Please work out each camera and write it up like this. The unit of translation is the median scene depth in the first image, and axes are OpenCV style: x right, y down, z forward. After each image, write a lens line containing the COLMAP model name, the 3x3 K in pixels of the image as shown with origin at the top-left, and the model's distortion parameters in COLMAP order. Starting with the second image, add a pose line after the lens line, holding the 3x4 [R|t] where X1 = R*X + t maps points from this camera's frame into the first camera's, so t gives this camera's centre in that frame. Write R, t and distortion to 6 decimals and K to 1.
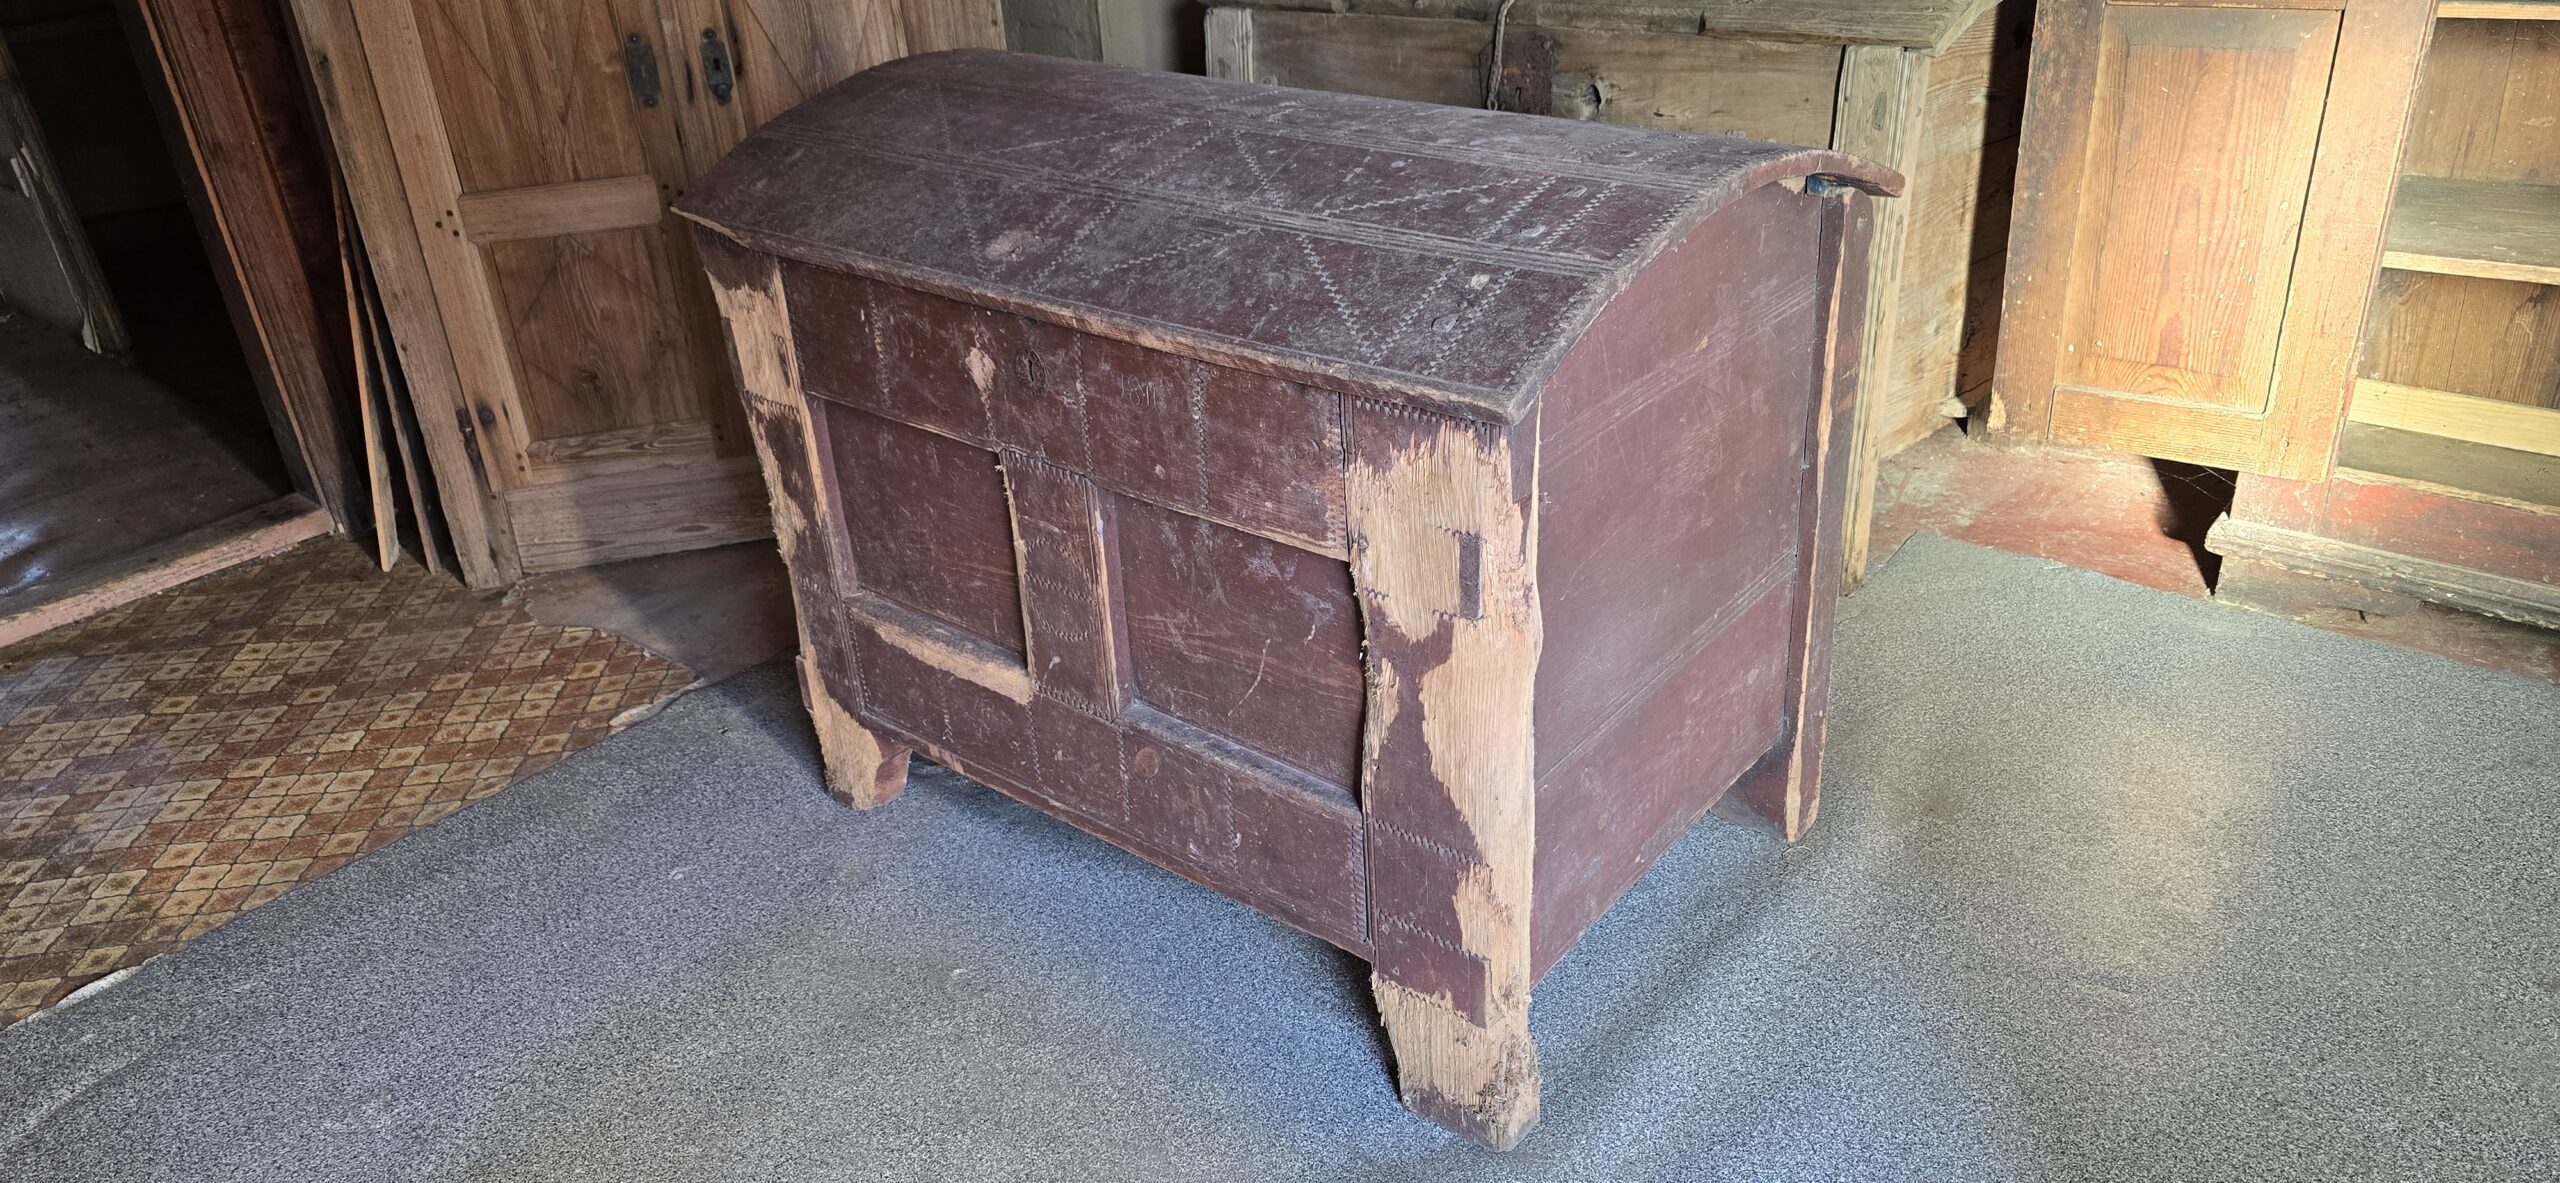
lens RADIAL K [[1720.7, 0, 1261.3], [0, 1720.7, 601.0], [0, 0, 1]] dist [0.050000, -0.034255]
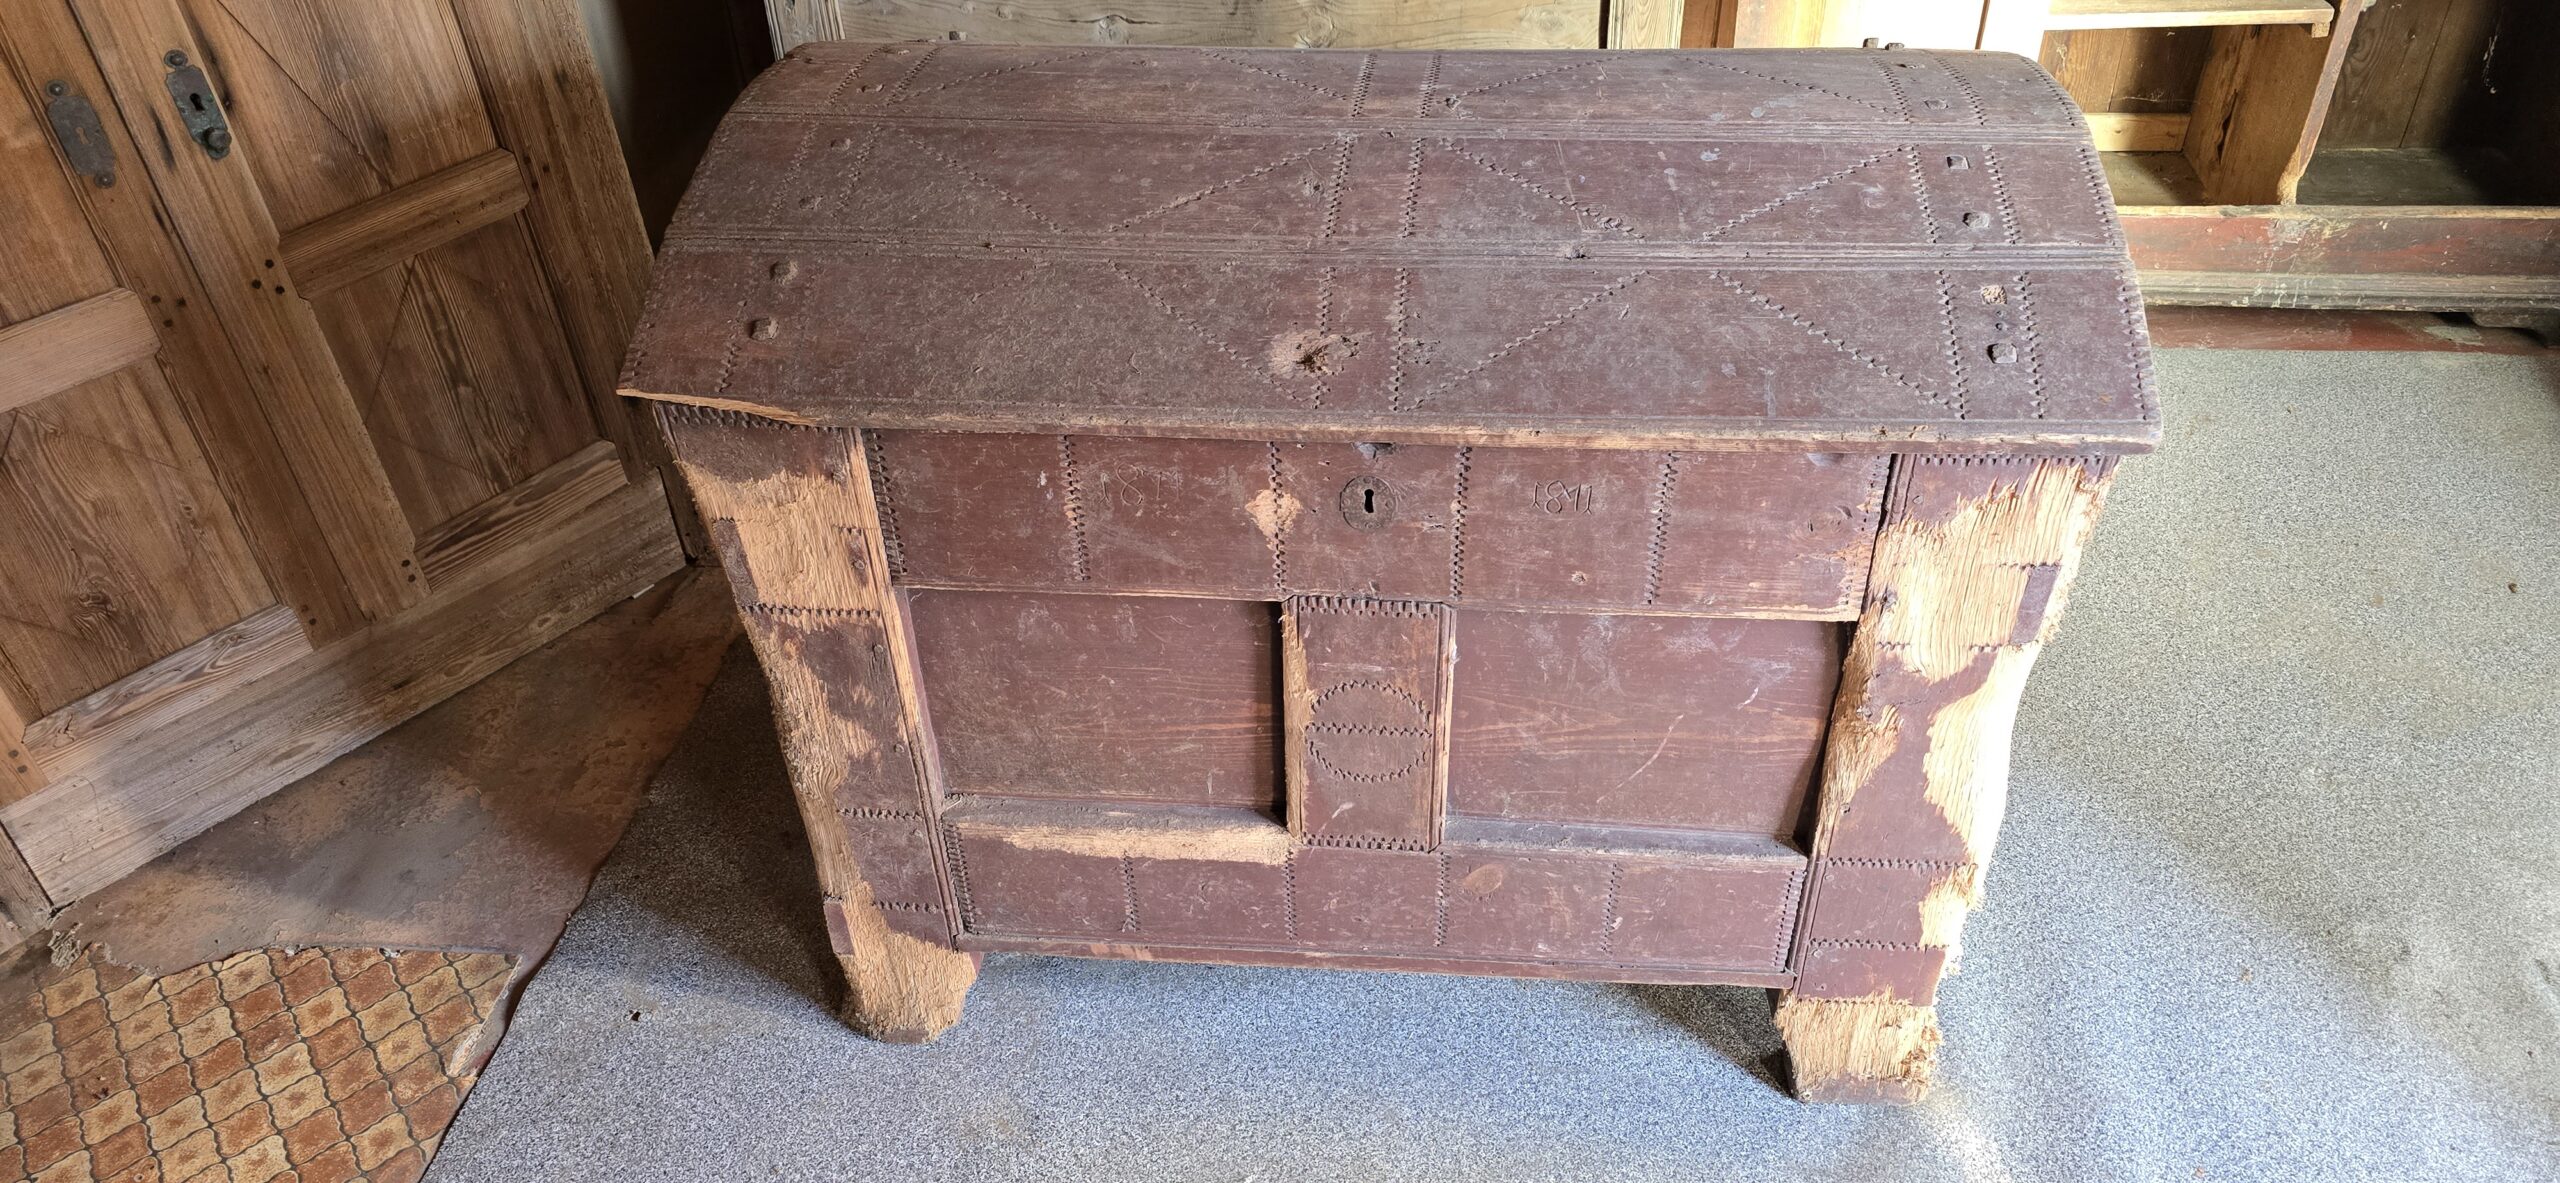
lens RADIAL K [[1720.7, 0, 1264.7], [0, 1720.7, 579.5], [0, 0, 1]] dist [0.050000, -0.034255]
pose [[0.823627, -0.316723, 0.470452, -0.521138], [0.249539, 0.947300, 0.200881, -0.252902], [-0.509282, -0.048055, 0.859257, 0.319258]]
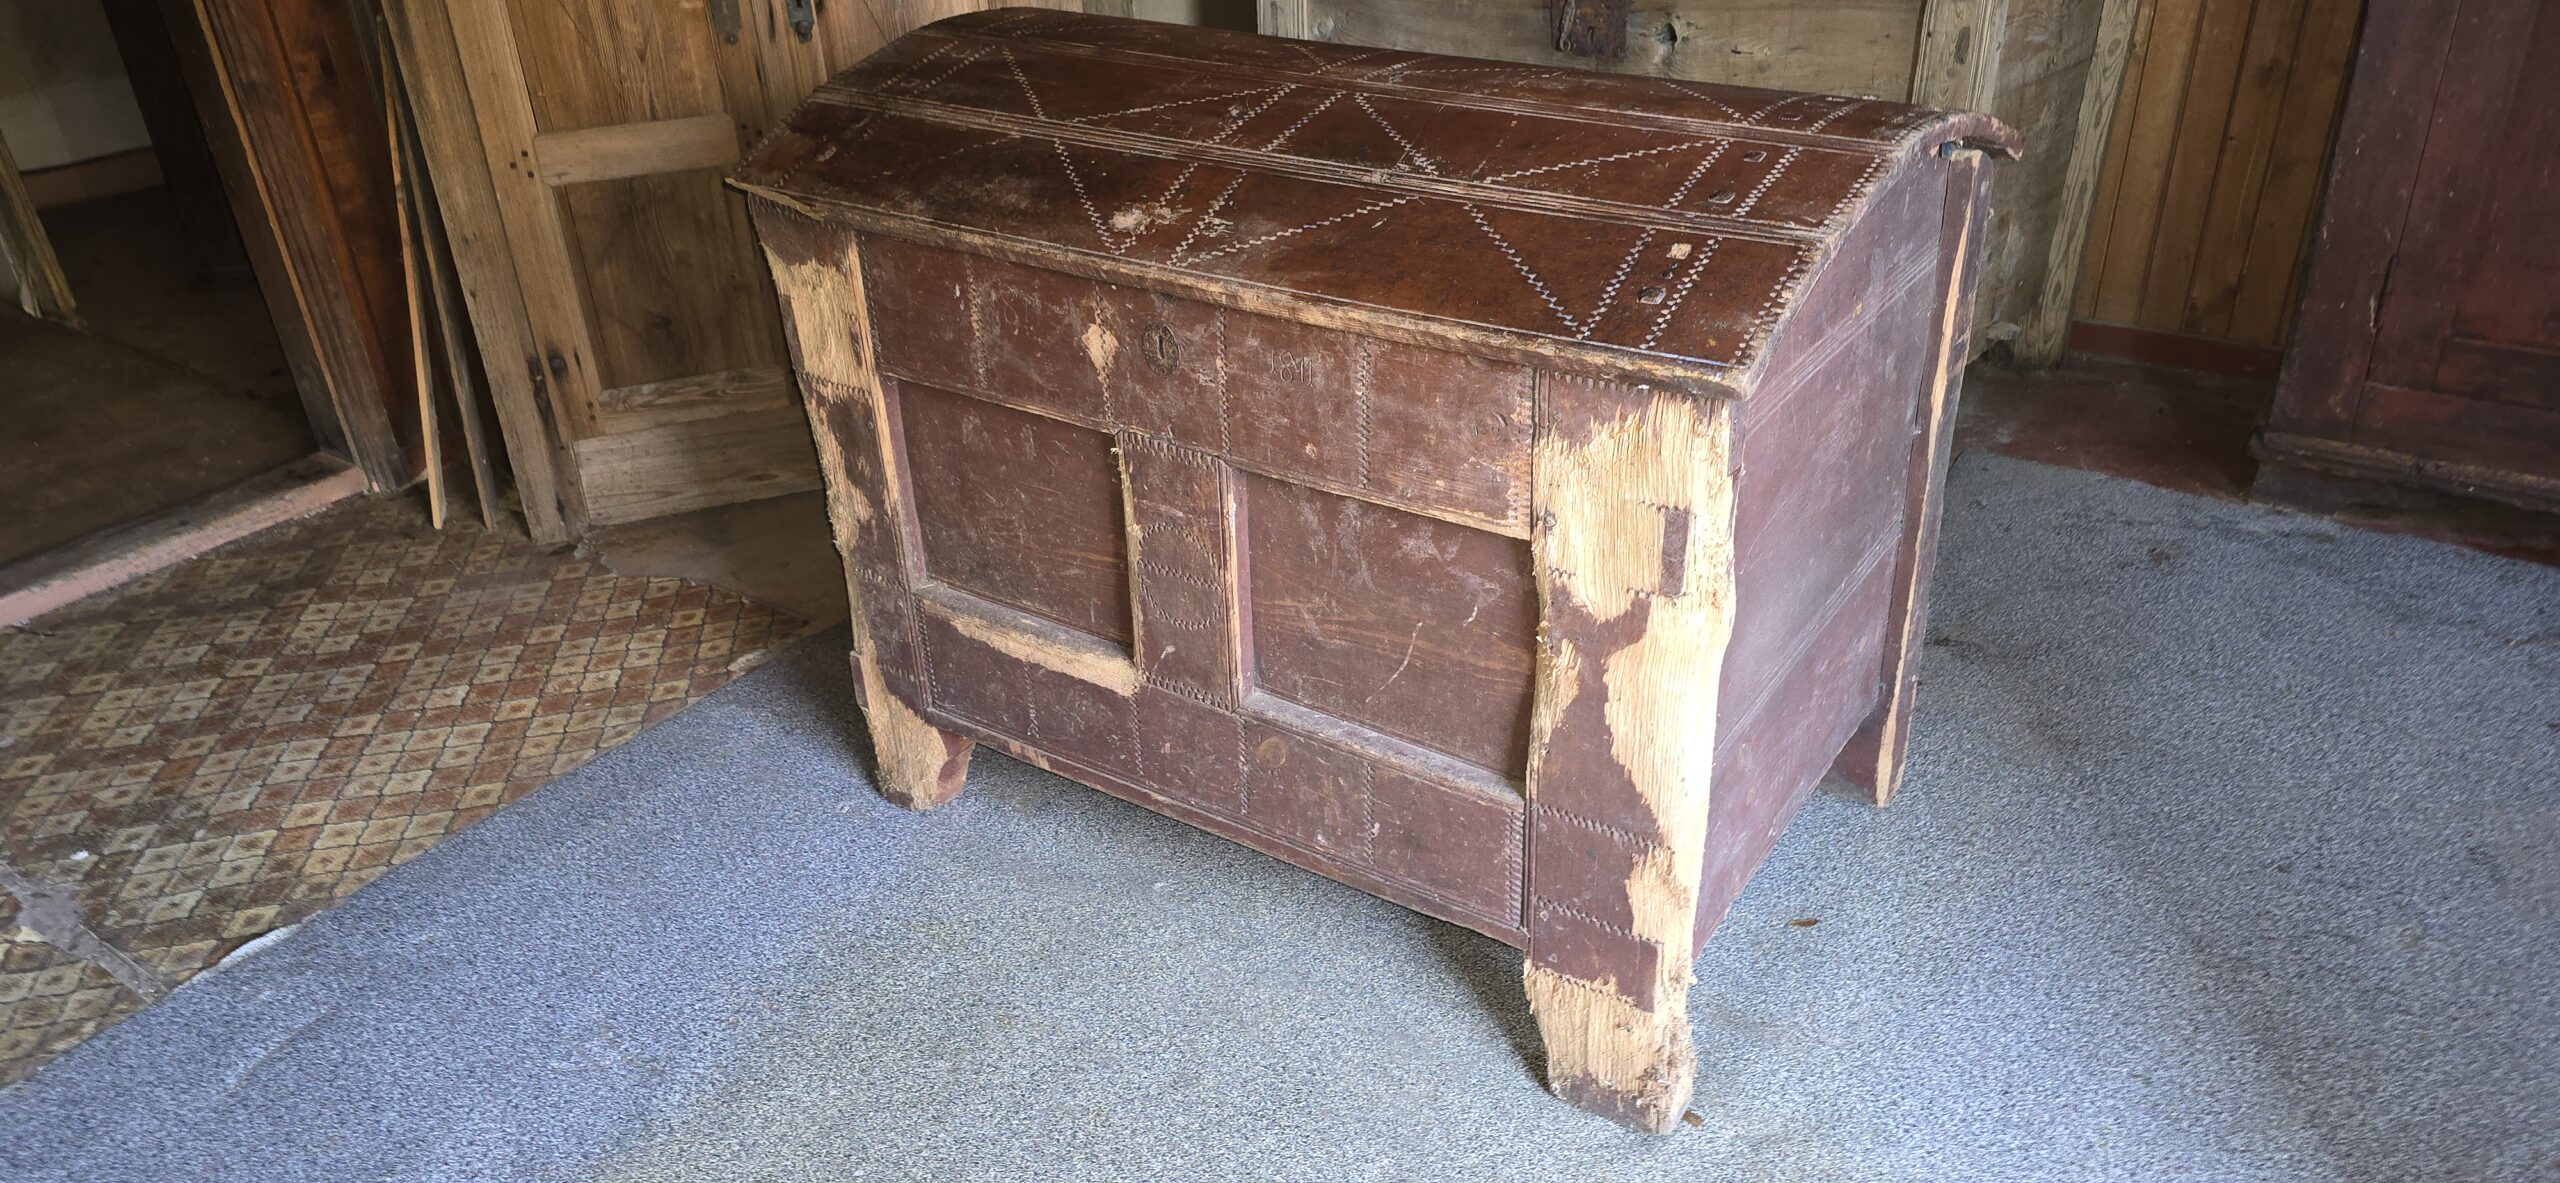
lens RADIAL K [[1720.7, 0, 1284.1], [0, 1720.7, 598.5], [0, 0, 1]] dist [0.050000, -0.034255]
pose [[0.995062, -0.028079, 0.095199, -0.150100], [0.026613, 0.999507, 0.016634, -0.008481], [-0.095619, -0.014018, 0.995319, 0.042215]]
